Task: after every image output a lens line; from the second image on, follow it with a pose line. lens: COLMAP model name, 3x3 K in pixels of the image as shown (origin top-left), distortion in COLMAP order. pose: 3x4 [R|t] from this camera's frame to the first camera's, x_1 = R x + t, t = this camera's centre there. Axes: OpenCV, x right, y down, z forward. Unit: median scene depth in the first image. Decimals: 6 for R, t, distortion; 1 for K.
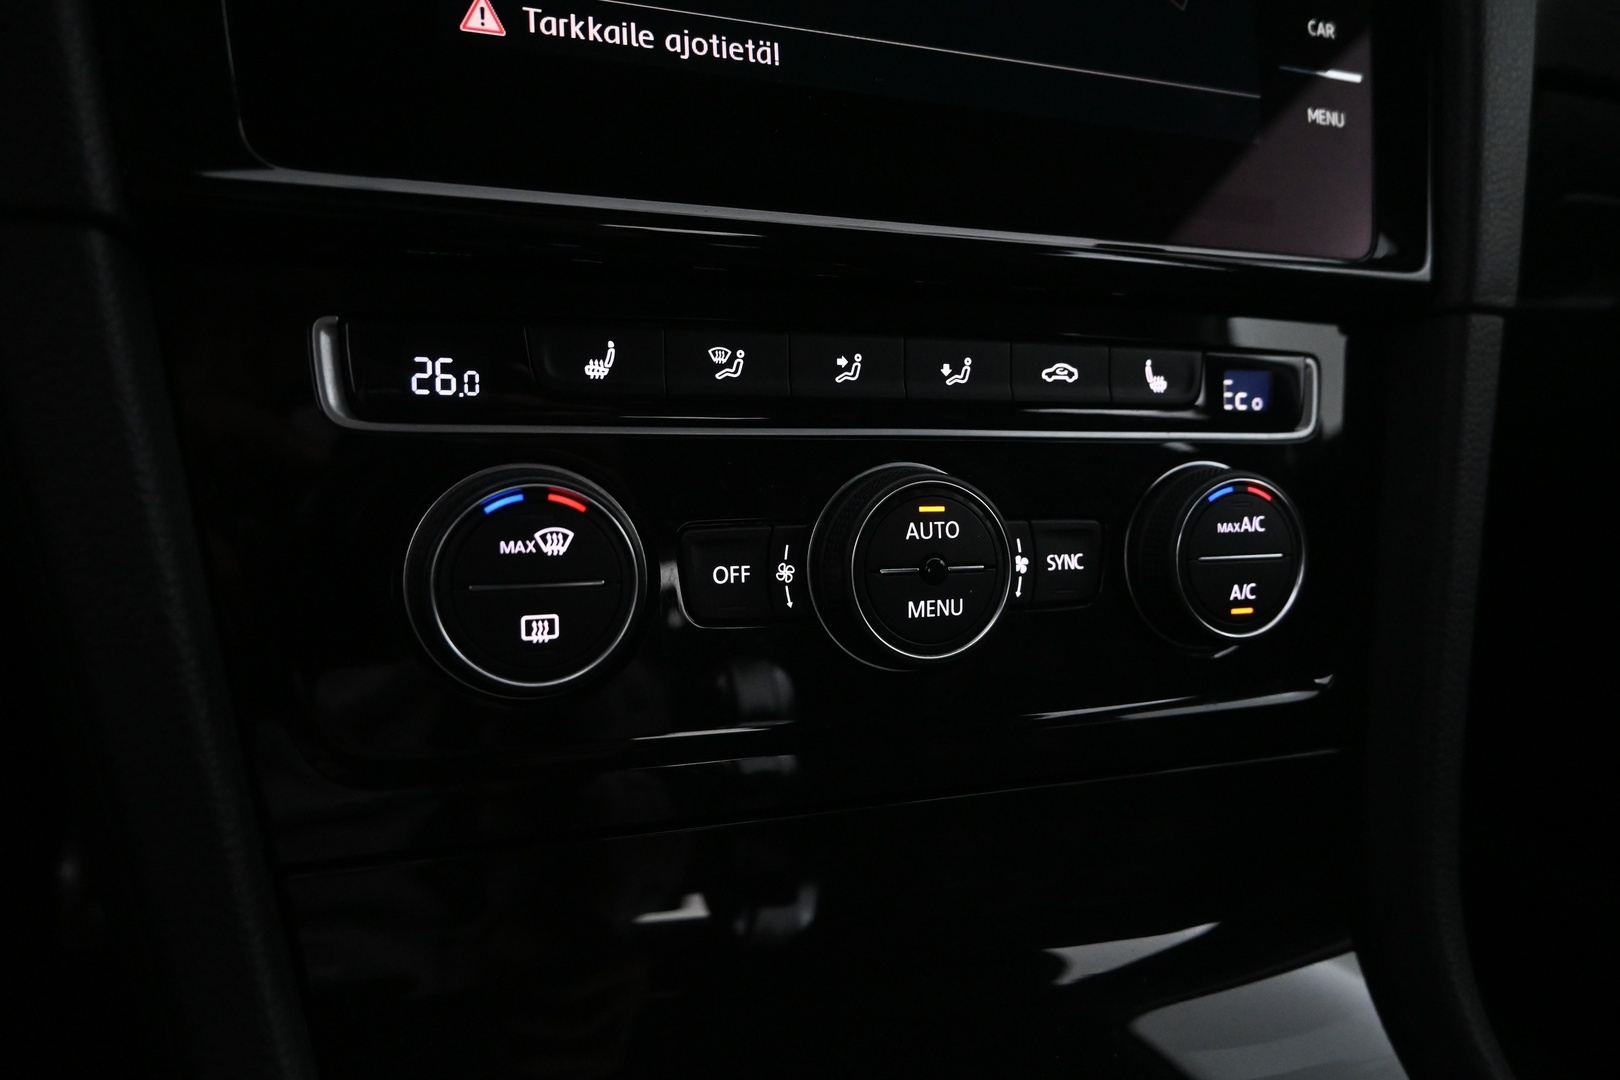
lens RADIAL K [[1123.8, 0, 809.0], [0, 1123.8, 538.3], [0, 0, 1]] dist [0.005412, 0.003012]
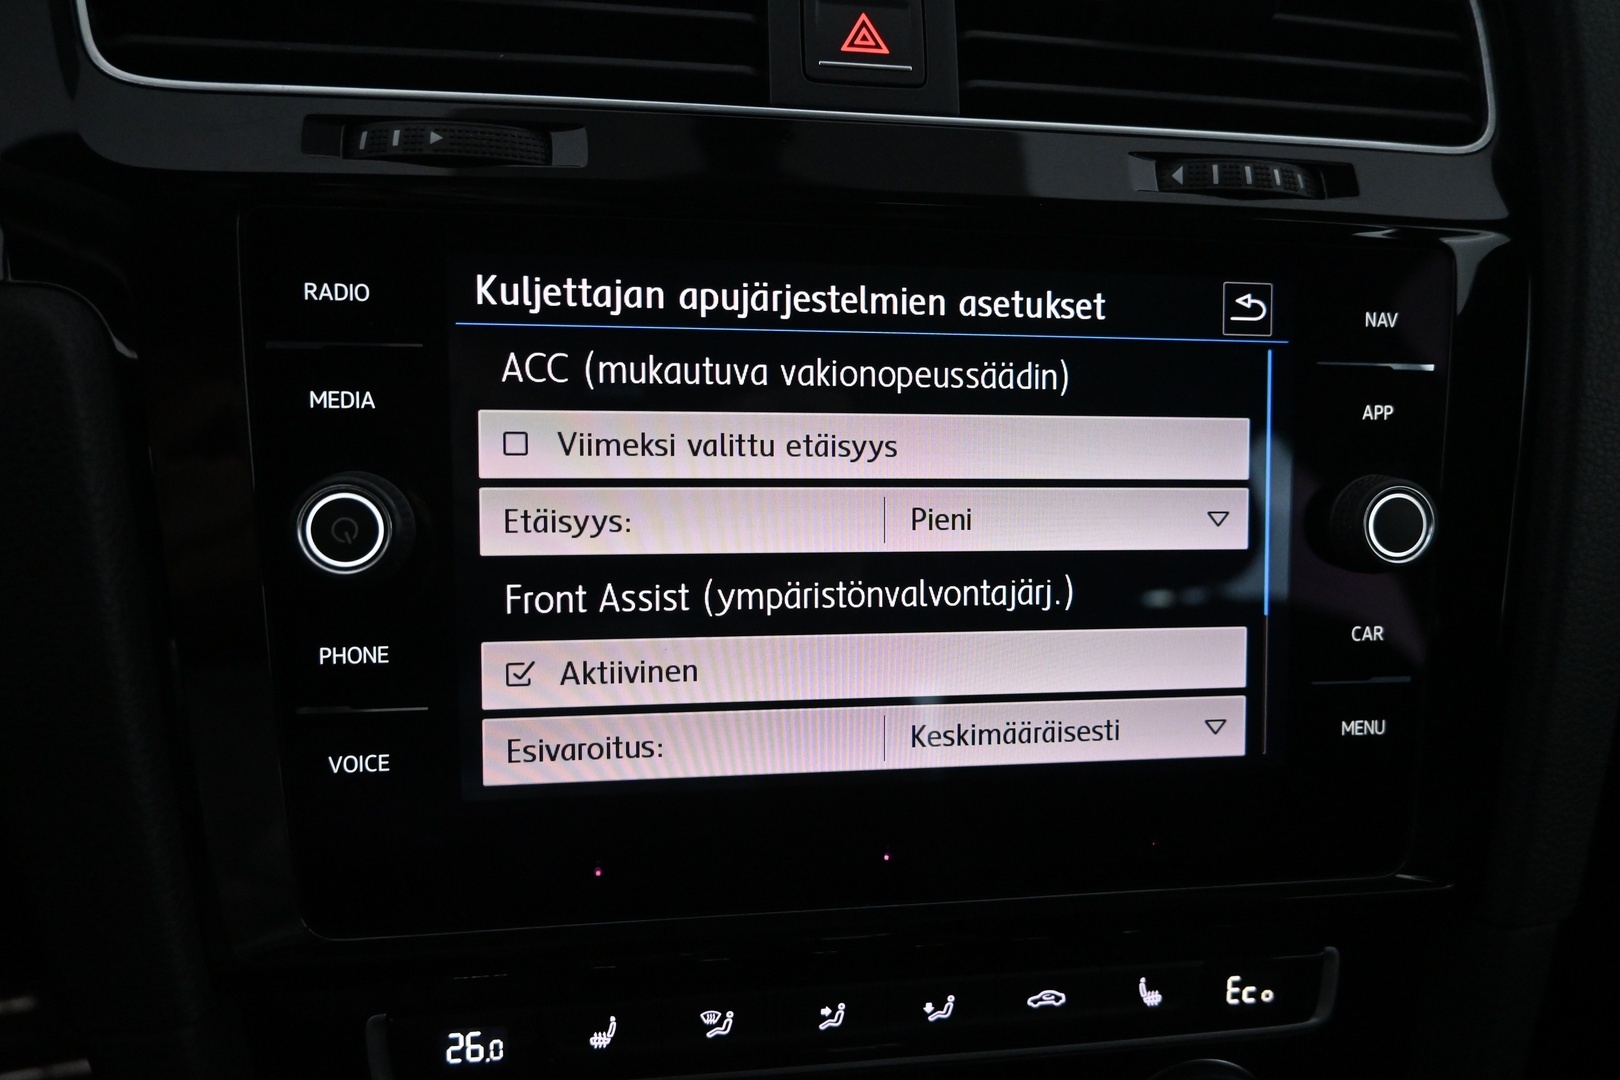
lens RADIAL K [[1123.8, 0, 812.1], [0, 1123.8, 540.2], [0, 0, 1]] dist [0.005412, 0.003012]
pose [[0.978544, 0.052203, -0.199316, 0.218365], [-0.028875, 0.992570, 0.118202, -0.768870], [0.204006, -0.109911, 0.972780, -0.023351]]
